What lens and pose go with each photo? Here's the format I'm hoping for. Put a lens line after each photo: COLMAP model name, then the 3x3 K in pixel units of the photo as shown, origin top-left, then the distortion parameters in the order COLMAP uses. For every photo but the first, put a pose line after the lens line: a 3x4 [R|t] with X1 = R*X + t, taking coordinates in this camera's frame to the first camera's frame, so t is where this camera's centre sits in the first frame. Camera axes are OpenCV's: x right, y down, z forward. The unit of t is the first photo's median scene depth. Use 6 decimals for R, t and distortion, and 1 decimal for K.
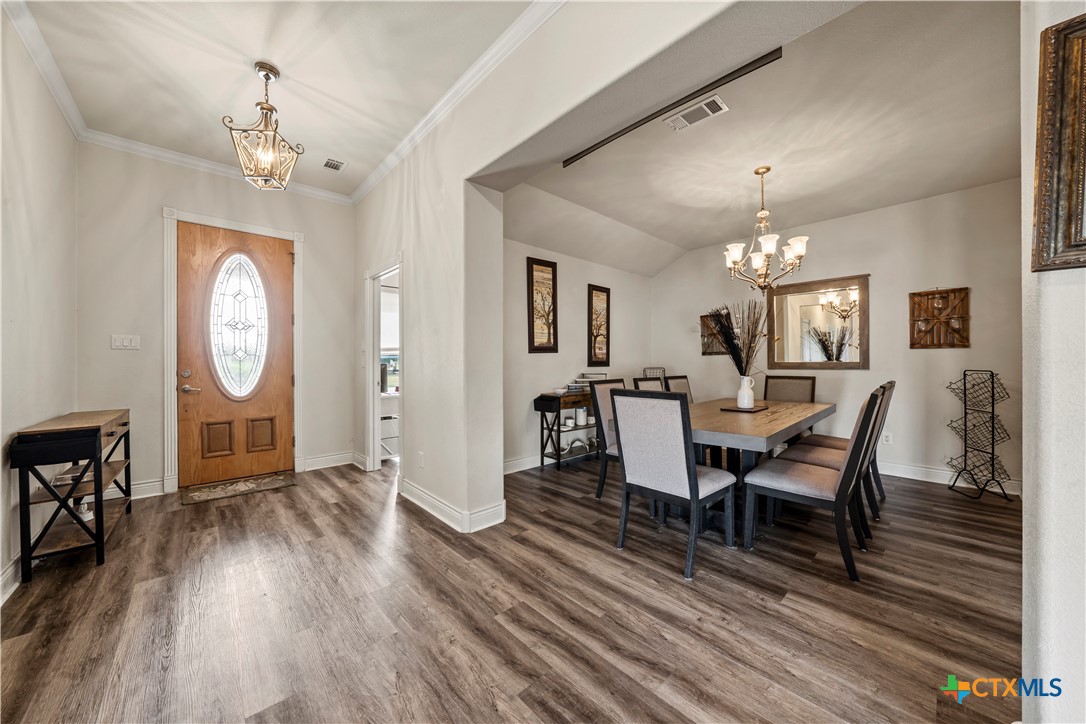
lens RADIAL K [[374.8, 0, 543.2], [0, 374.8, 363.7], [0, 0, 1]] dist [-0.016682, -0.000086]
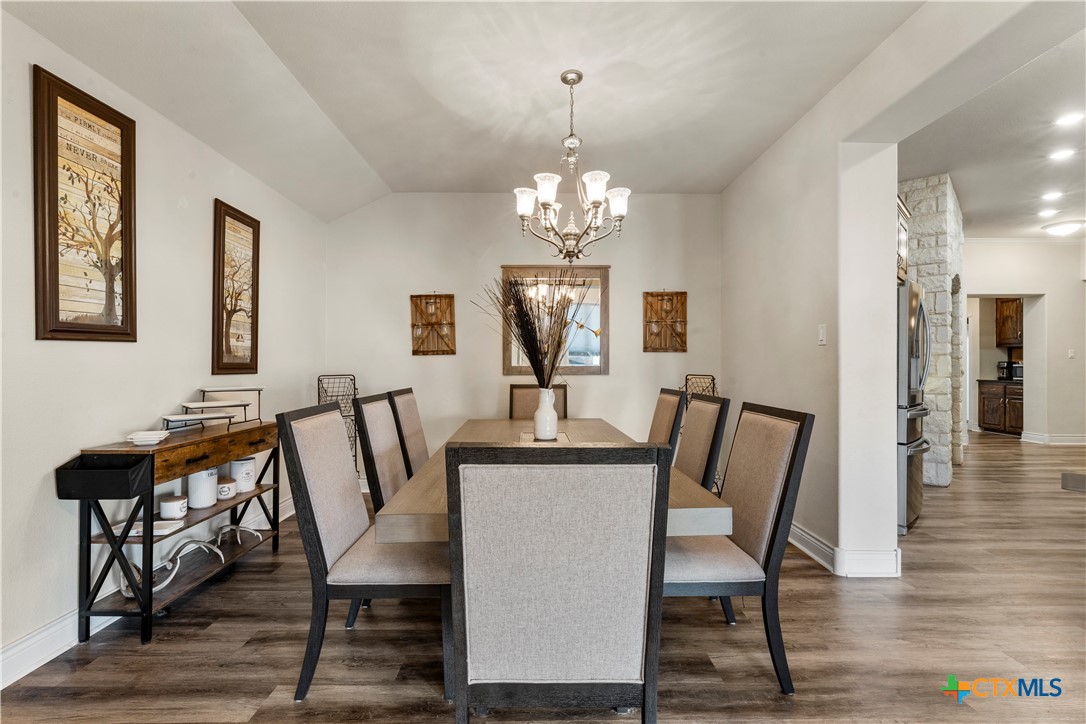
lens RADIAL K [[477.5, 0, 548.5], [0, 477.5, 362.4], [0, 0, 1]] dist [0.000215, 0.000239]
pose [[0.673274, 0.007476, 0.739356, -0.045188], [-0.000975, 0.999957, -0.009223, -0.003011], [-0.739393, 0.005488, 0.673252, 0.329289]]
